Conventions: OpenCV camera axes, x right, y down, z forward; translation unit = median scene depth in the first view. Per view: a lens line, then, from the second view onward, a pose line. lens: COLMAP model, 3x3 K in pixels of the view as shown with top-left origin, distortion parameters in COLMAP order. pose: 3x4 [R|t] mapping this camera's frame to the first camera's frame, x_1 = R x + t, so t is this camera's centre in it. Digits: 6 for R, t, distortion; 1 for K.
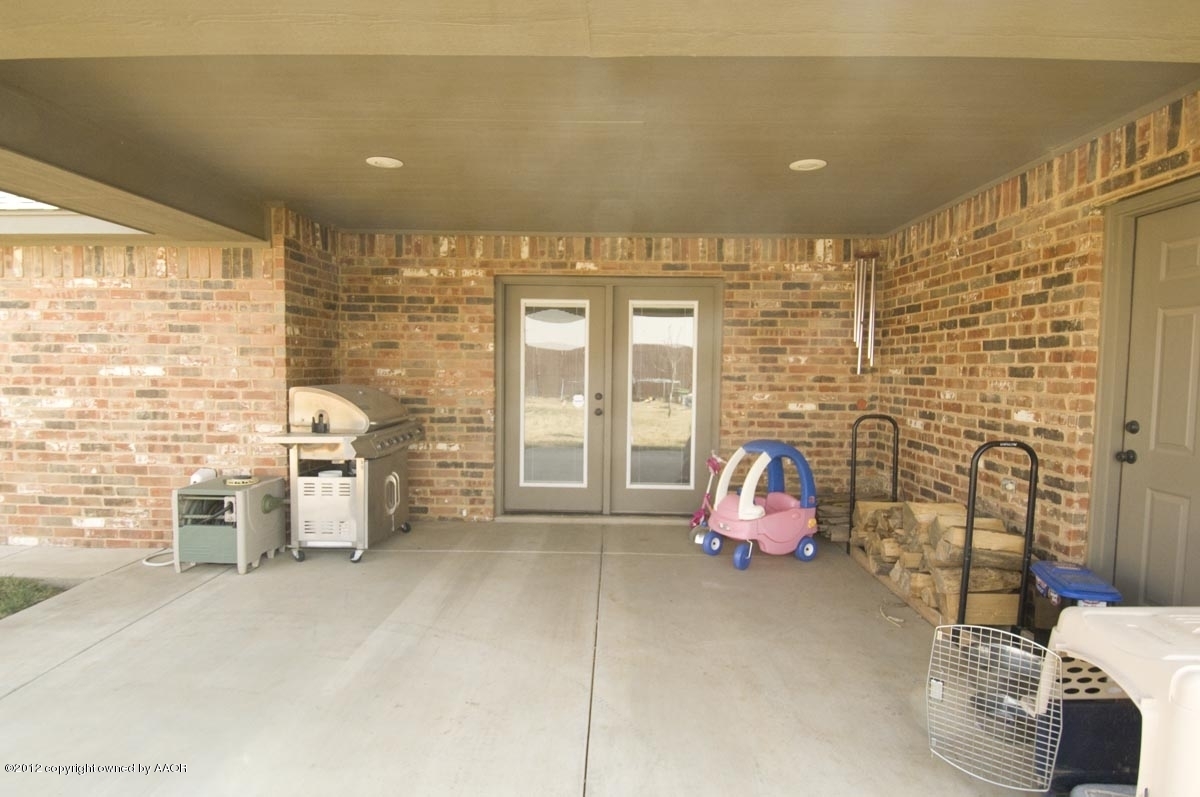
lens RADIAL K [[620.7, 0, 603.6], [0, 620.7, 403.9], [0, 0, 1]] dist [0.053750, -0.058142]
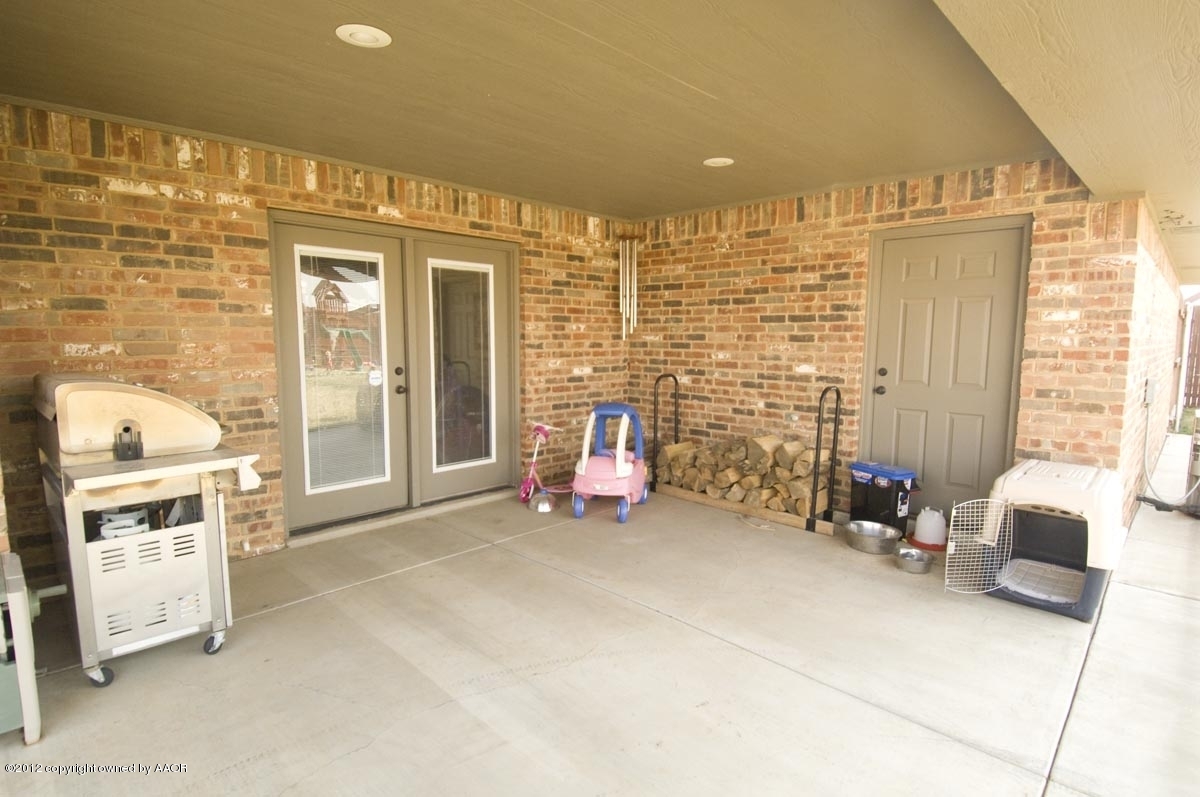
lens RADIAL K [[620.7, 0, 603.6], [0, 620.7, 403.9], [0, 0, 1]] dist [0.053750, -0.058142]
pose [[0.679916, -0.091864, 0.727513, -0.459312], [0.045756, 0.995504, 0.082941, -0.026426], [-0.731861, -0.023105, 0.681062, 0.231037]]
